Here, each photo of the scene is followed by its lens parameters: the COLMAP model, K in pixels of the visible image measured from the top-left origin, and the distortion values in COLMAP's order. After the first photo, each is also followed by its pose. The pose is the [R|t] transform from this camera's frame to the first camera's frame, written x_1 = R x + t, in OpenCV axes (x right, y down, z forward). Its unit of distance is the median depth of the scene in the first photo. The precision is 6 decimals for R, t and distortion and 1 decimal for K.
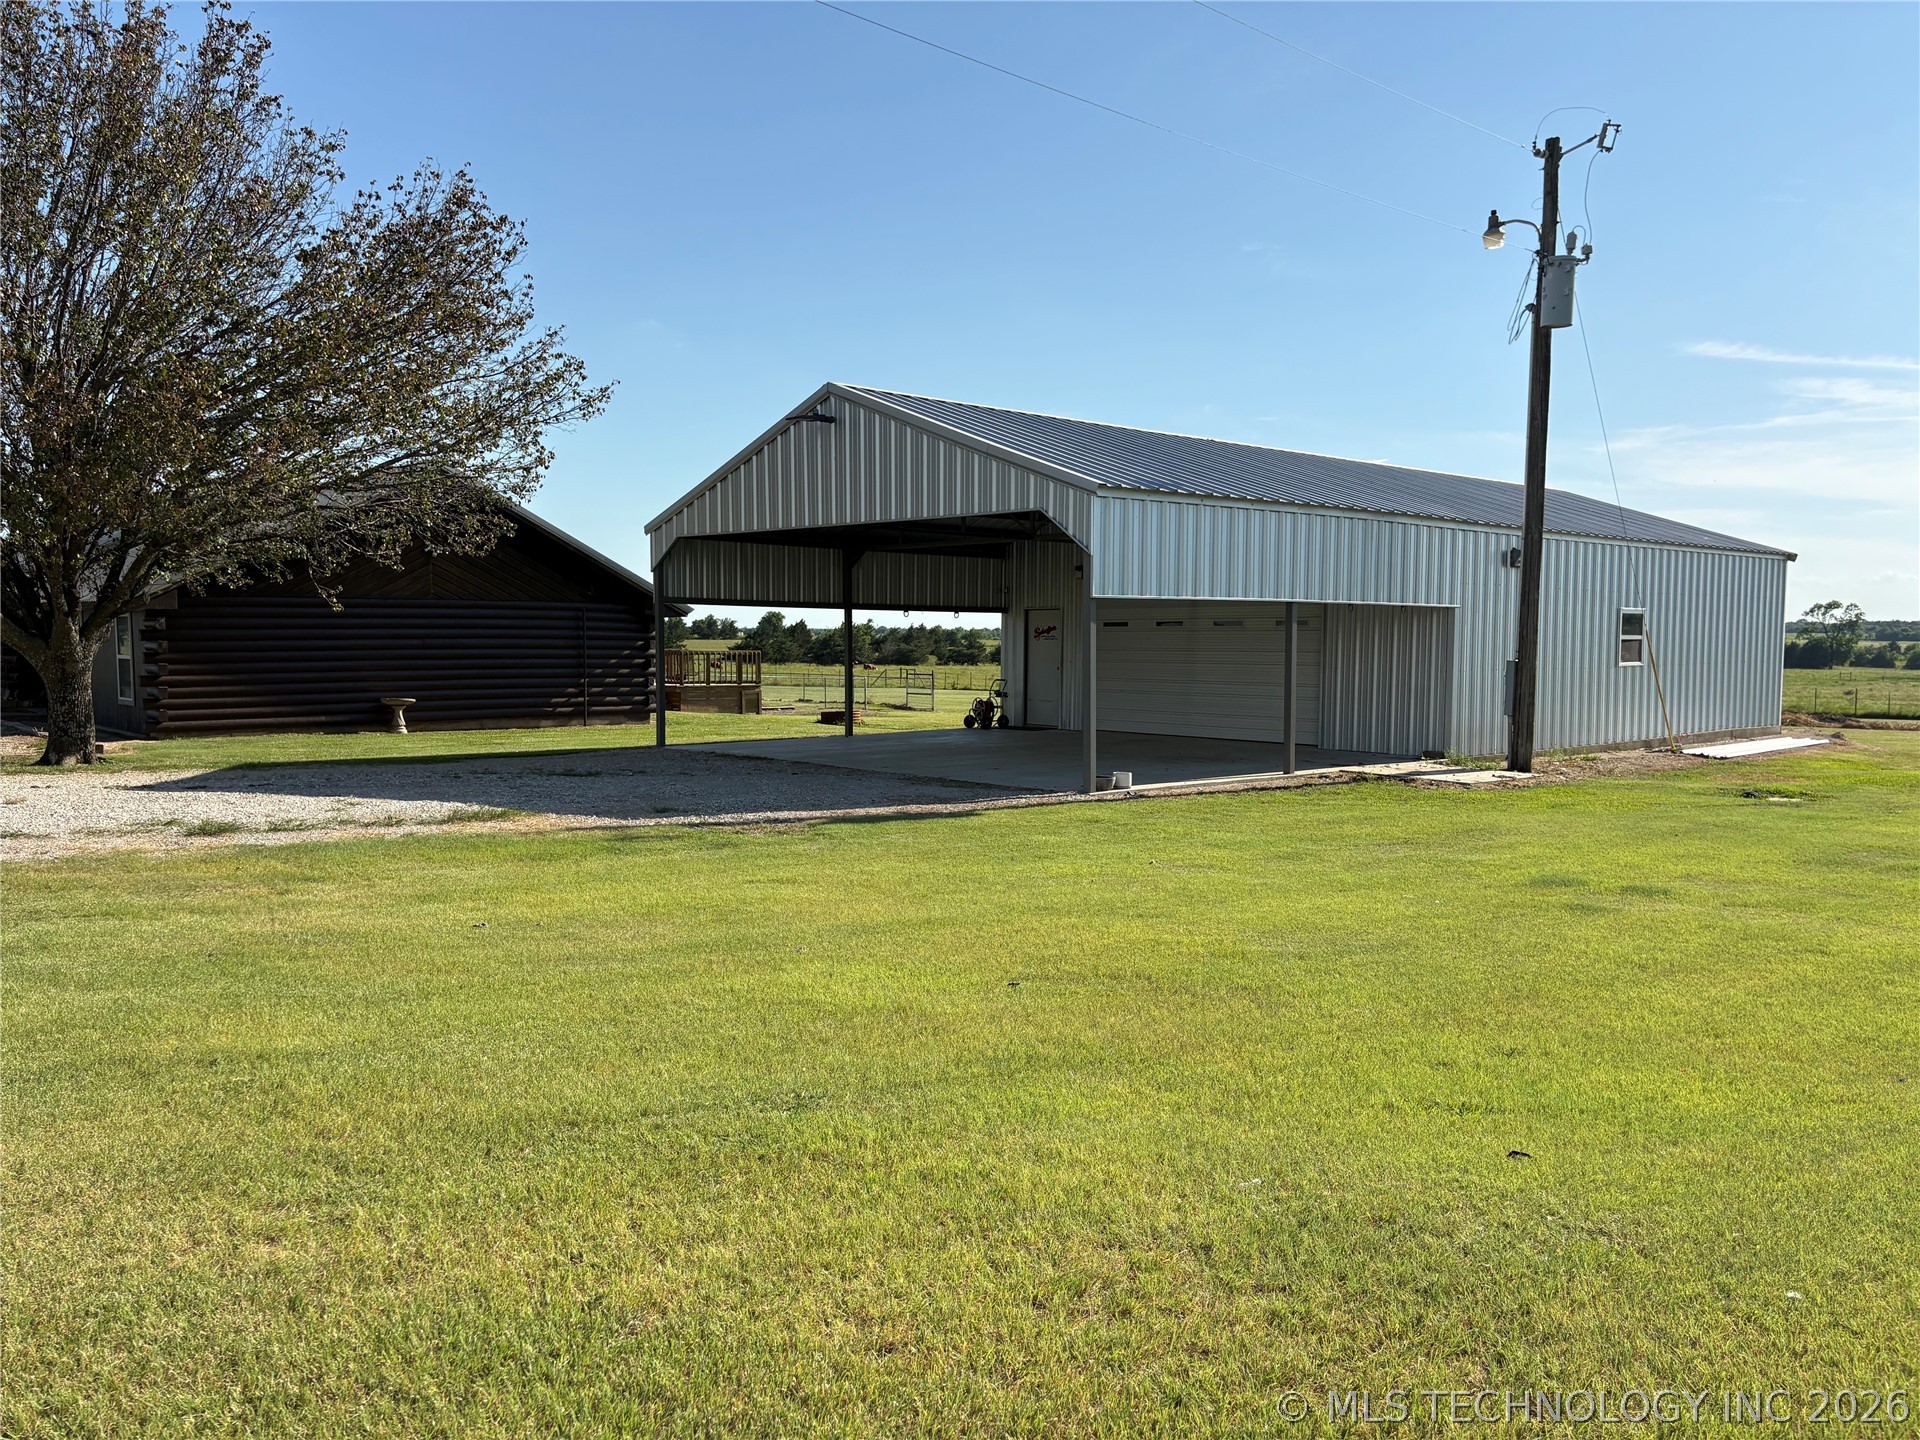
lens RADIAL K [[1442.5, 0, 960.0], [0, 1442.5, 720.0], [0, 0, 1]] dist [0.031893, -0.024162]
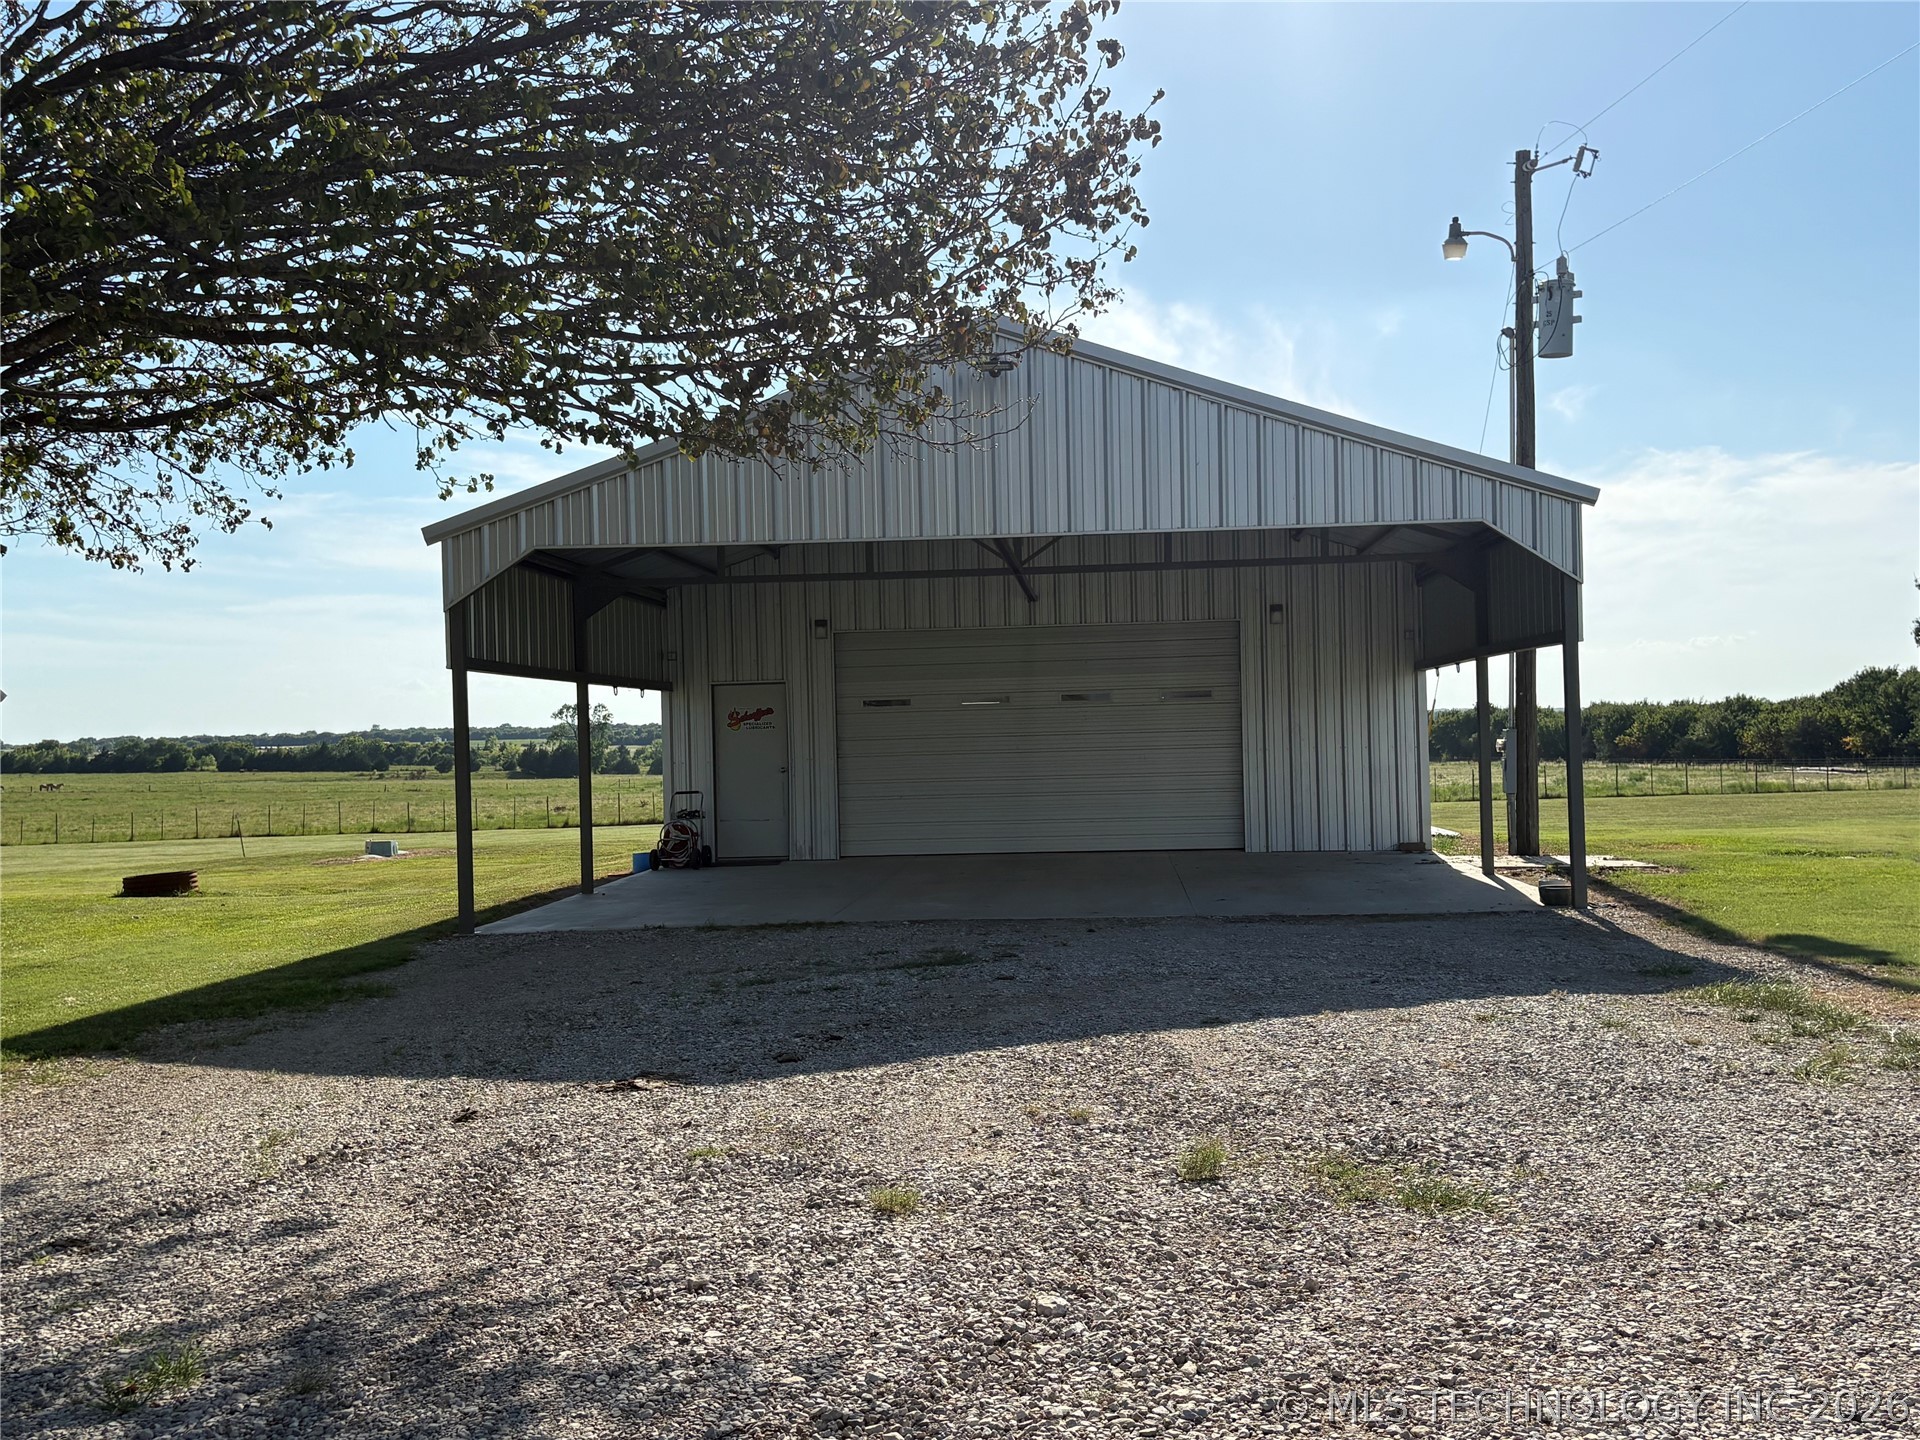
lens RADIAL K [[1868.0, 0, 960.0], [0, 1868.0, 720.0], [0, 0, 1]] dist [-0.007909, -0.003481]
pose [[0.728671, -0.021426, 0.684528, -0.499483], [0.072925, 0.996255, -0.046445, -0.013051], [-0.680970, 0.083763, 0.727505, 0.321069]]
